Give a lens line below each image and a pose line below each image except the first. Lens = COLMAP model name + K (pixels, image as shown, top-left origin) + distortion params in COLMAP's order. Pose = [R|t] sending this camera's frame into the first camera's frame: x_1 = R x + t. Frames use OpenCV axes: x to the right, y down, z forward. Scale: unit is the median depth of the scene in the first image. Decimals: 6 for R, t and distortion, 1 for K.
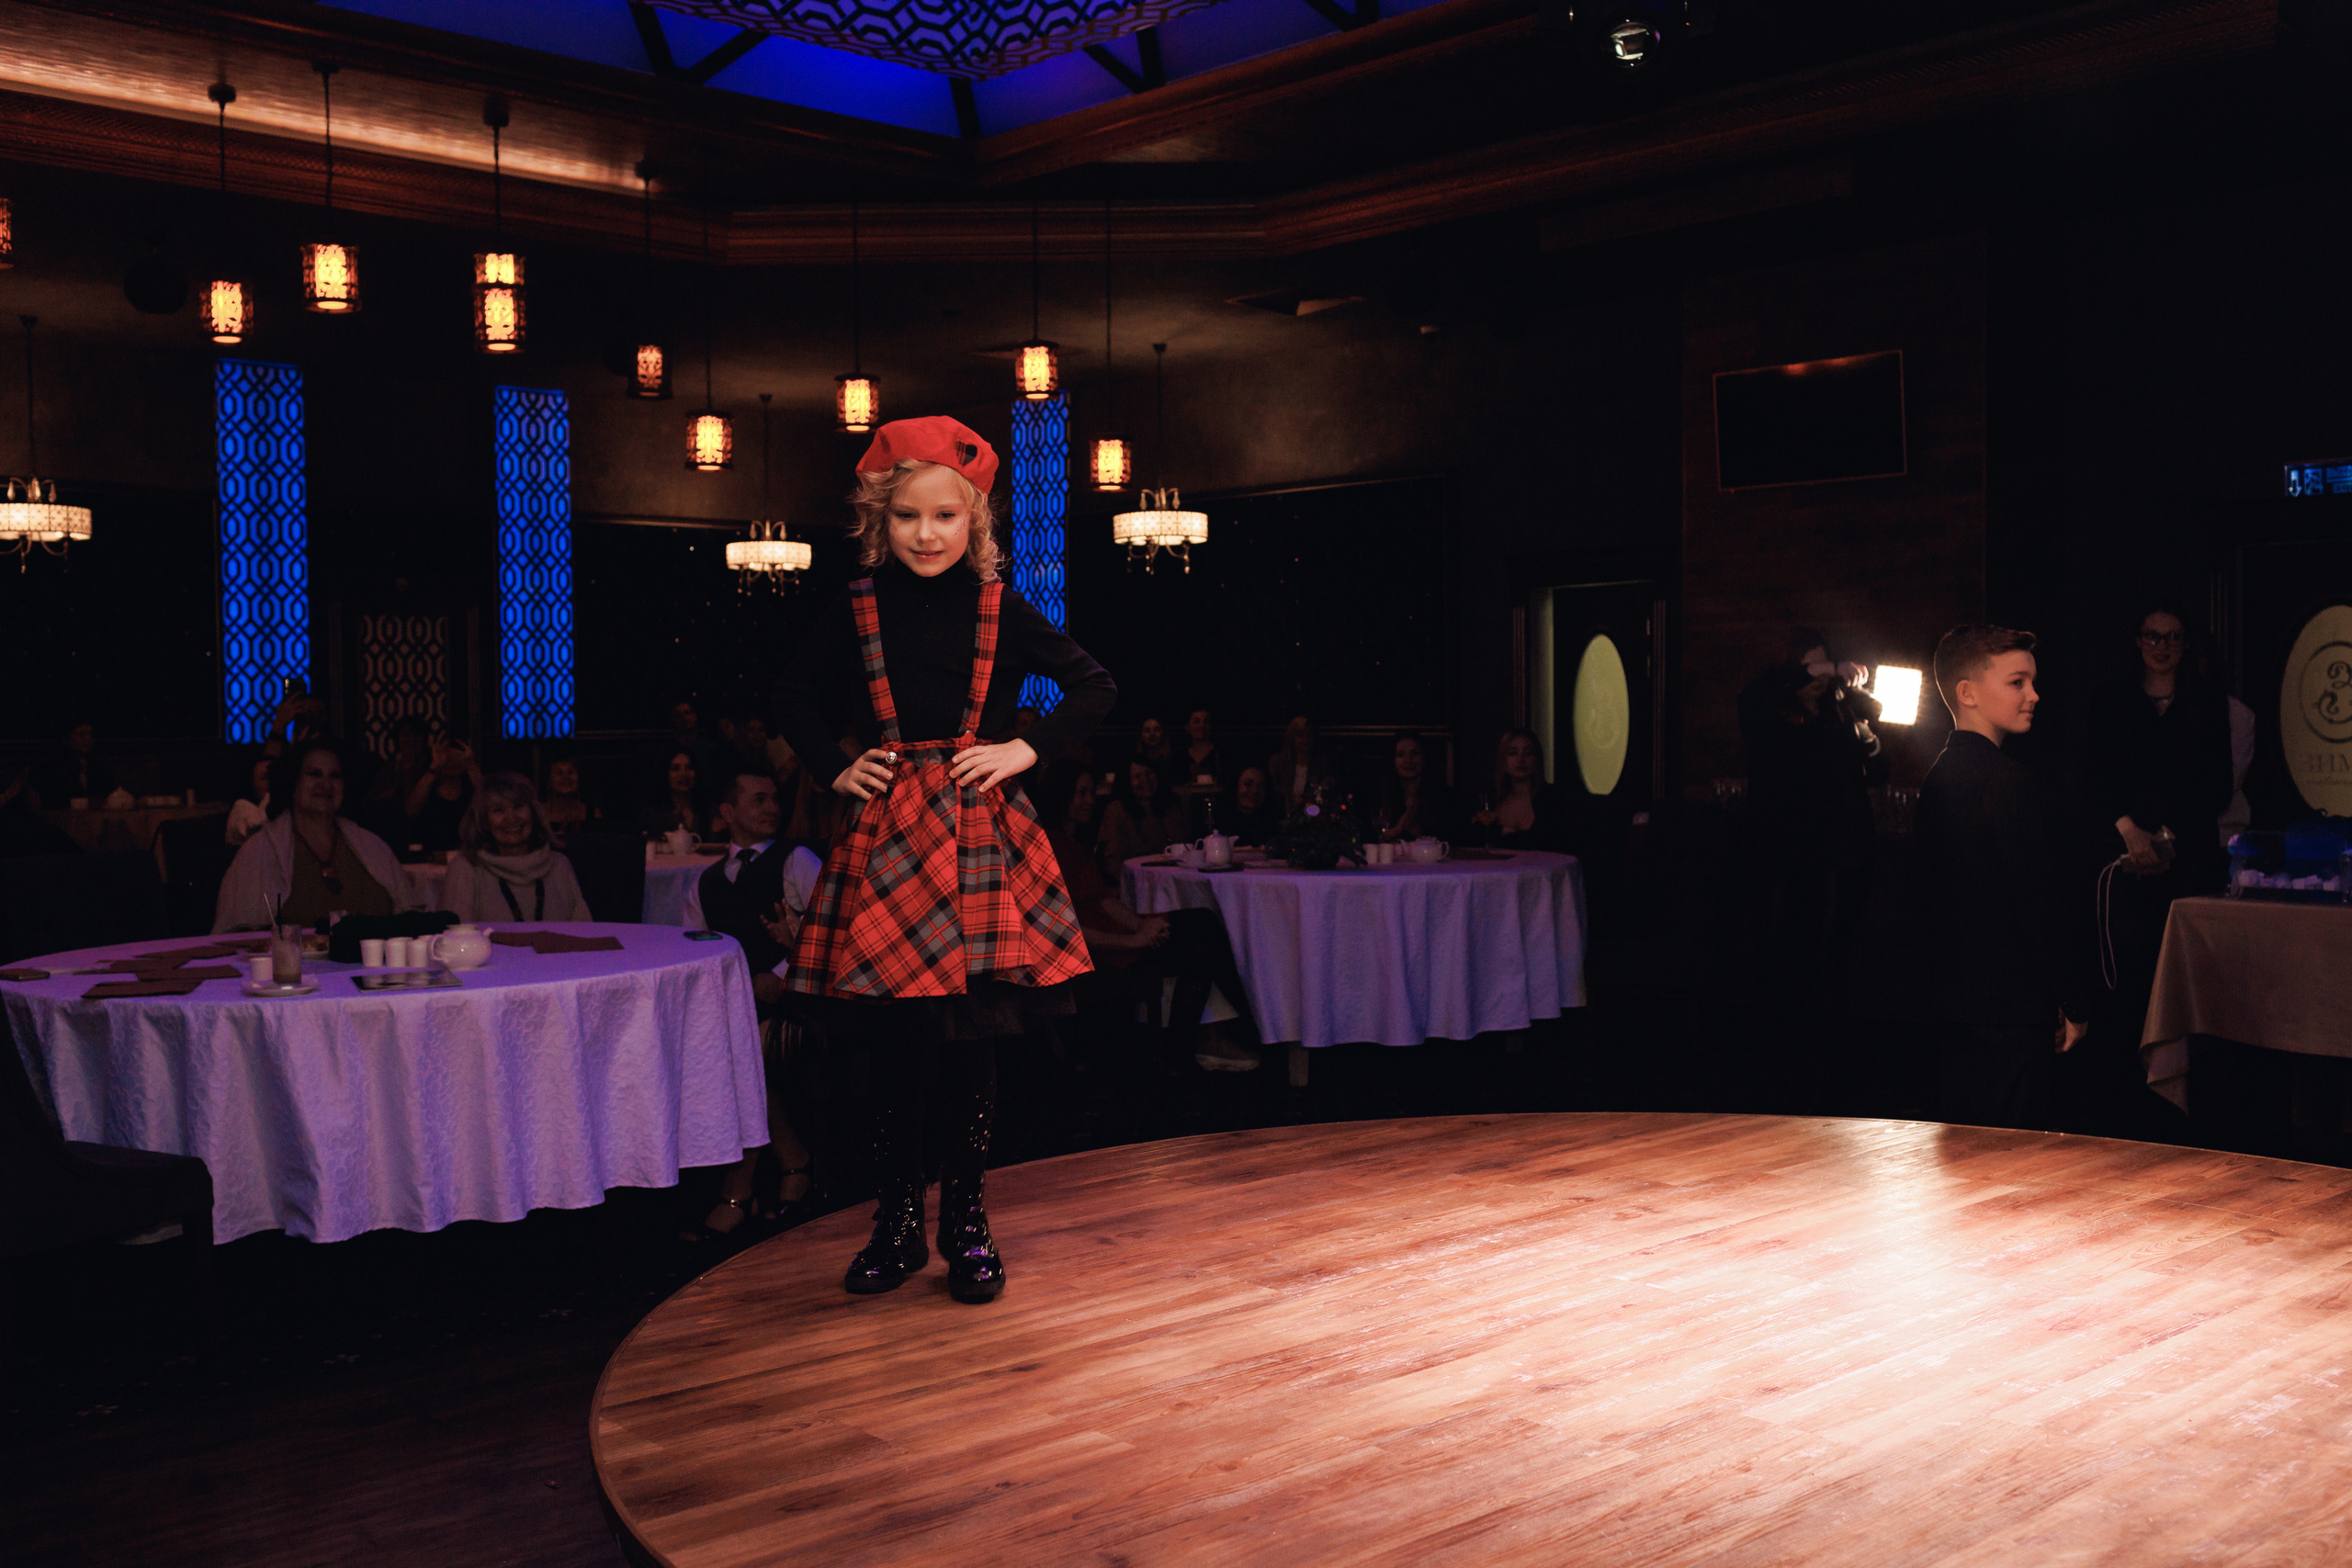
lens RADIAL K [[2227.9, 0, 1176.1], [0, 2227.9, 771.0], [0, 0, 1]] dist [0.006827, 0.002018]
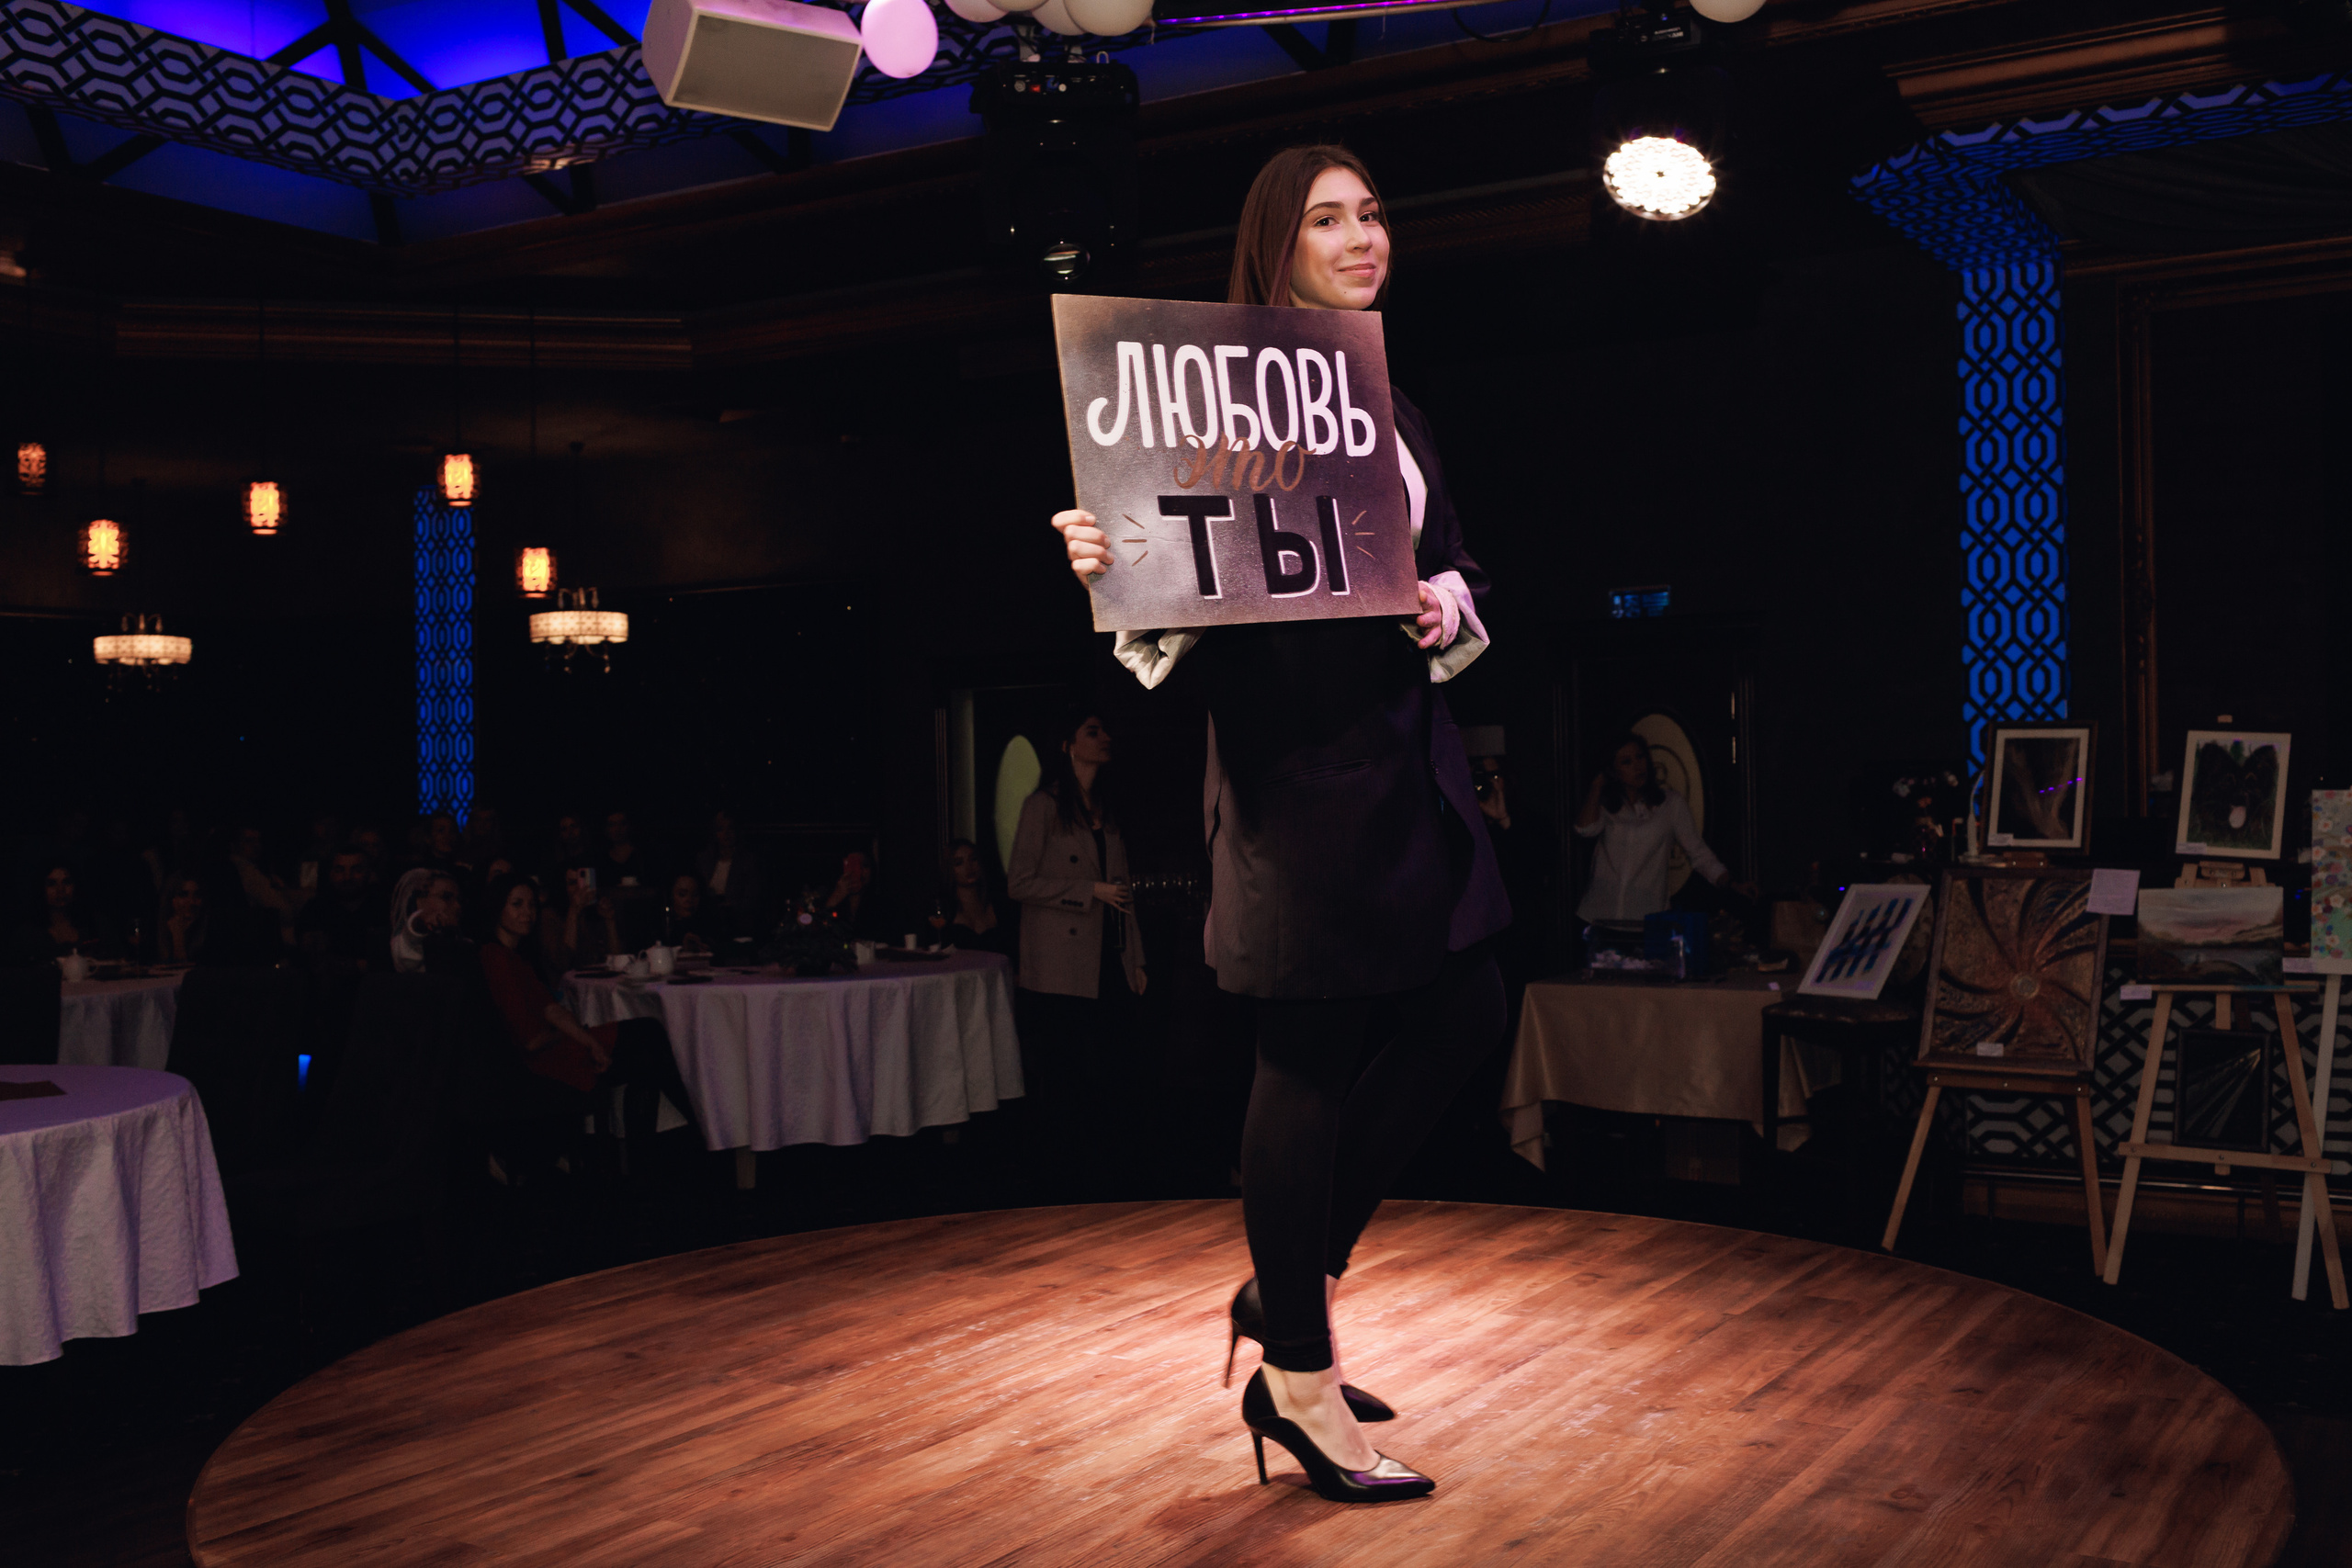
lens RADIAL K [[2268.4, 0, 1176.4], [0, 2268.4, 772.3], [0, 0, 1]] dist [0.007632, -0.006859]
pose [[0.965023, -0.009942, 0.261976, -0.059304], [0.018244, 0.999405, -0.029275, -0.037745], [-0.261529, 0.033031, 0.964630, -0.156377]]
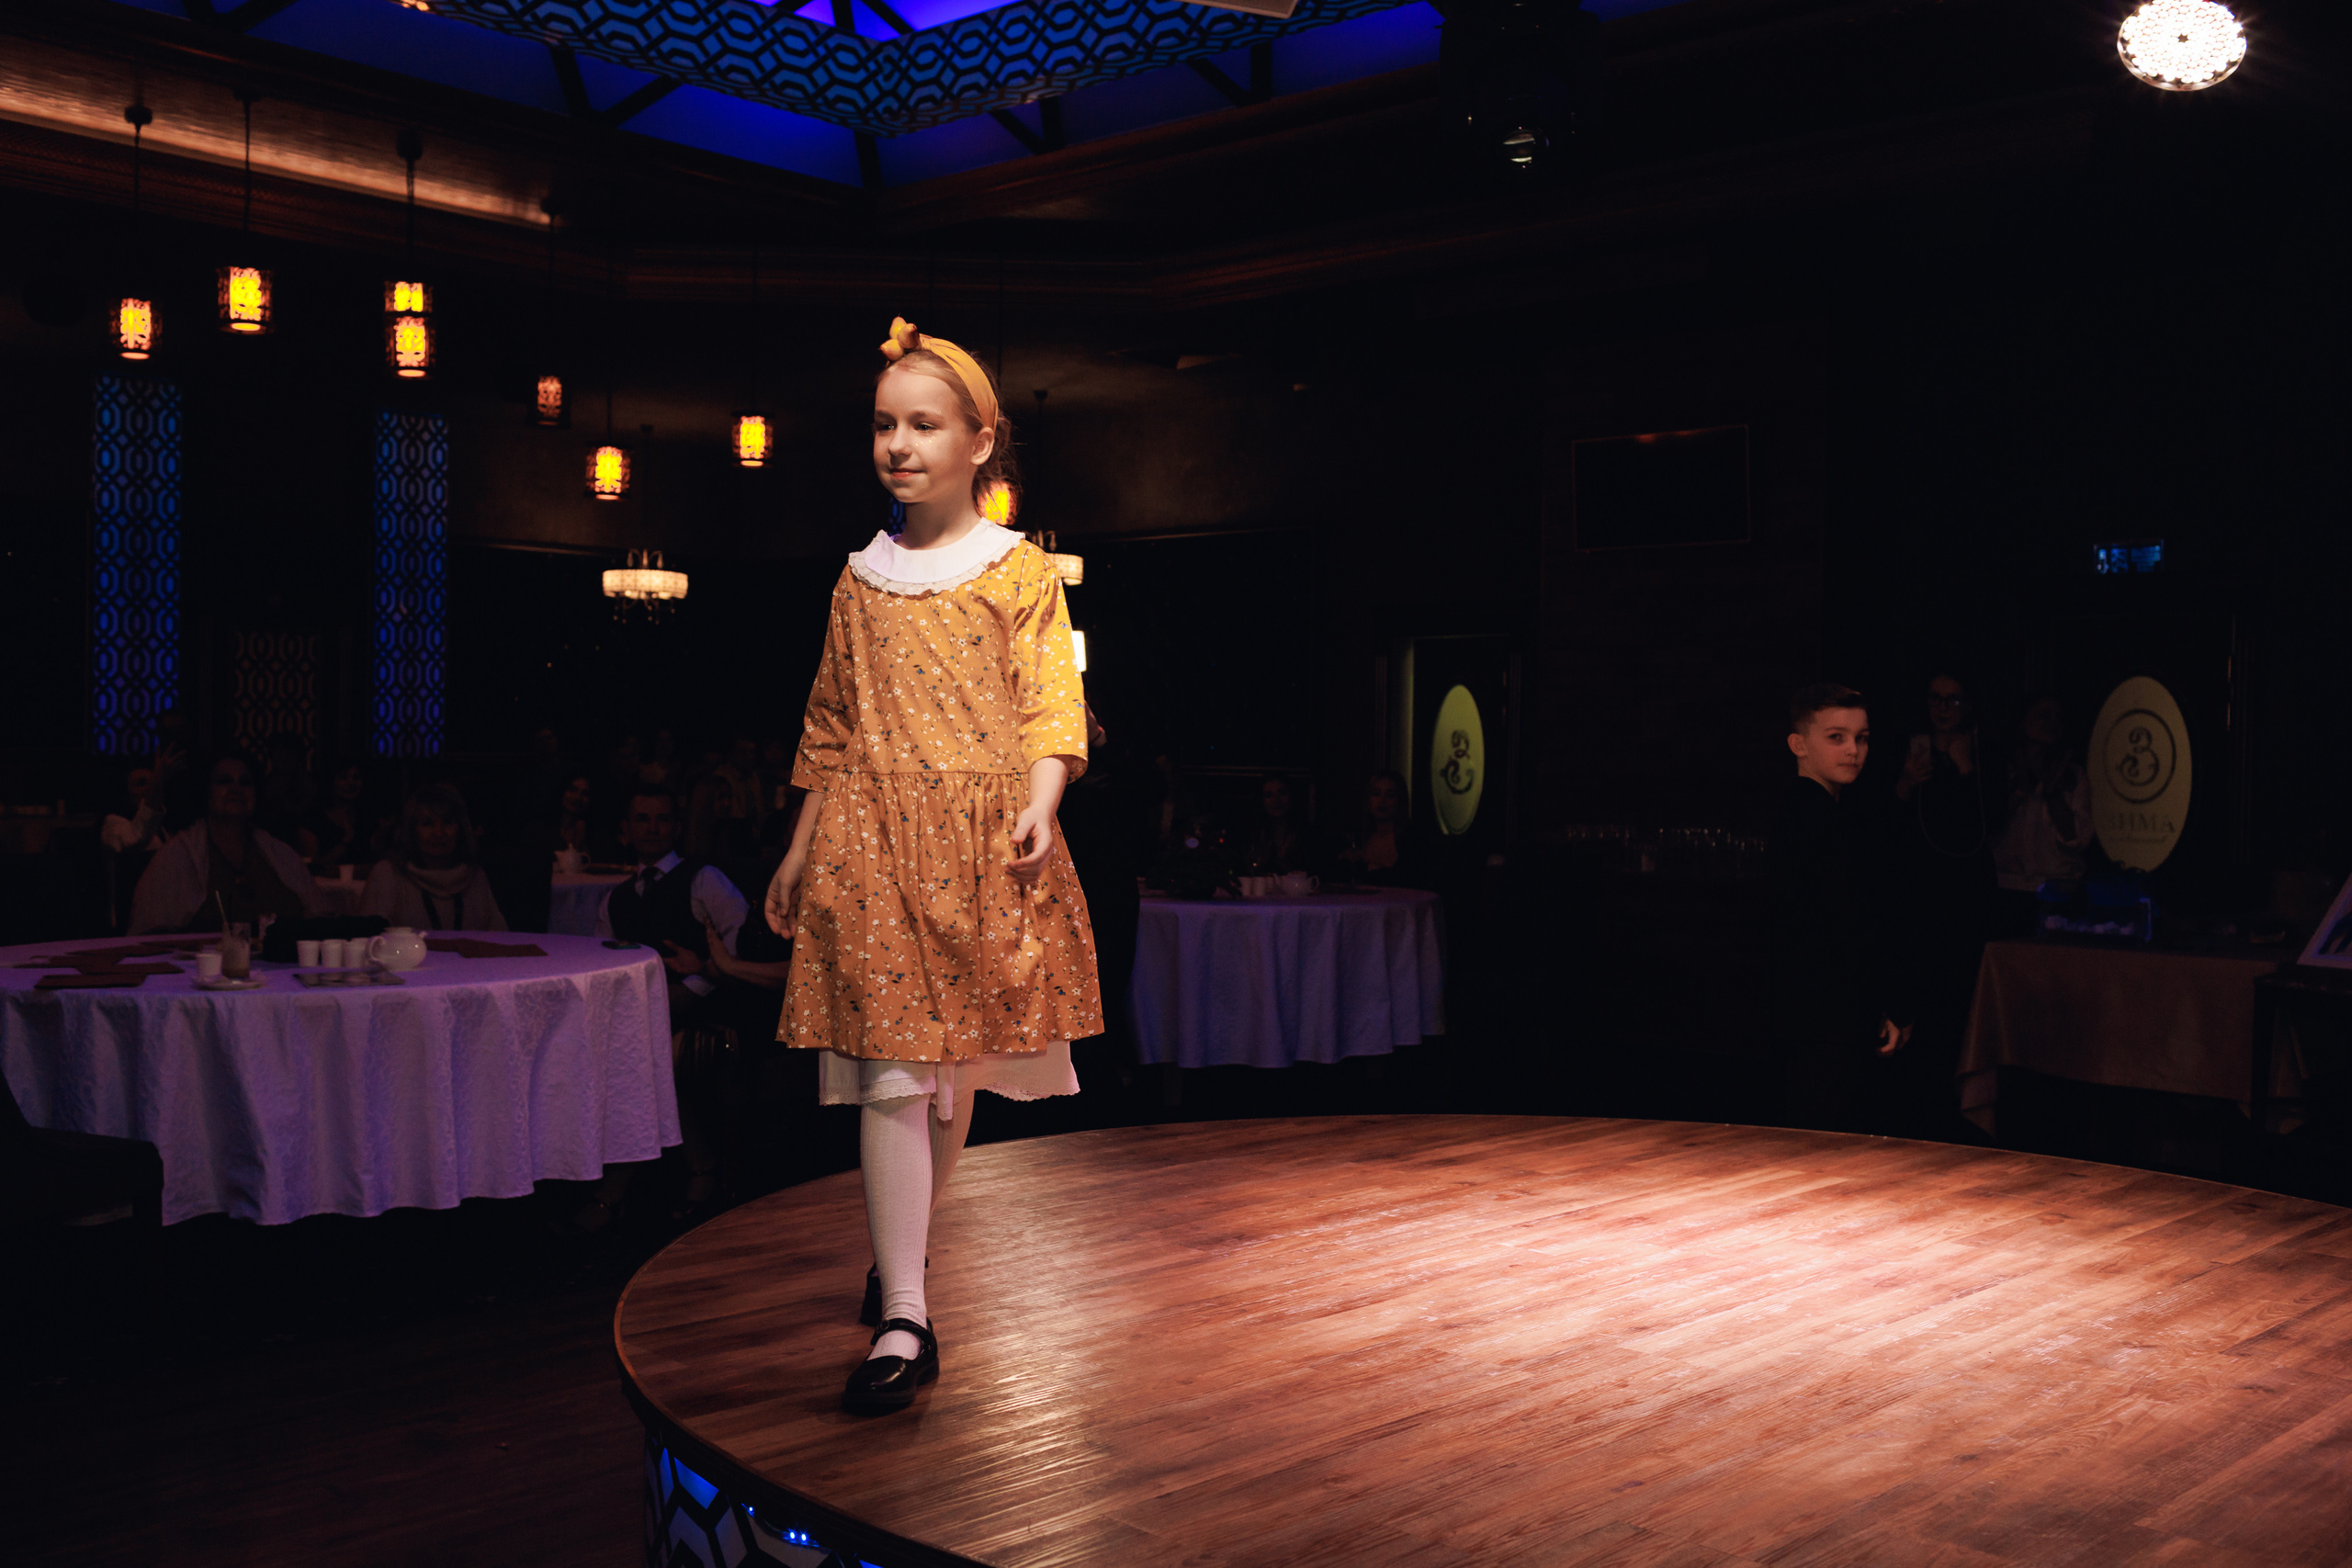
lens RADIAL K [[2227.9, 0, 1176.1], [0, 2227.9, 771.0], [0, 0, 1]] dist [0.006827, 0.002018]
pose [[0.997245, 0.025333, 0.069717, -0.046449], [-0.023997, 0.999513, -0.019930, 0.011336], [-0.070188, 0.018202, 0.997368, -0.108329]]
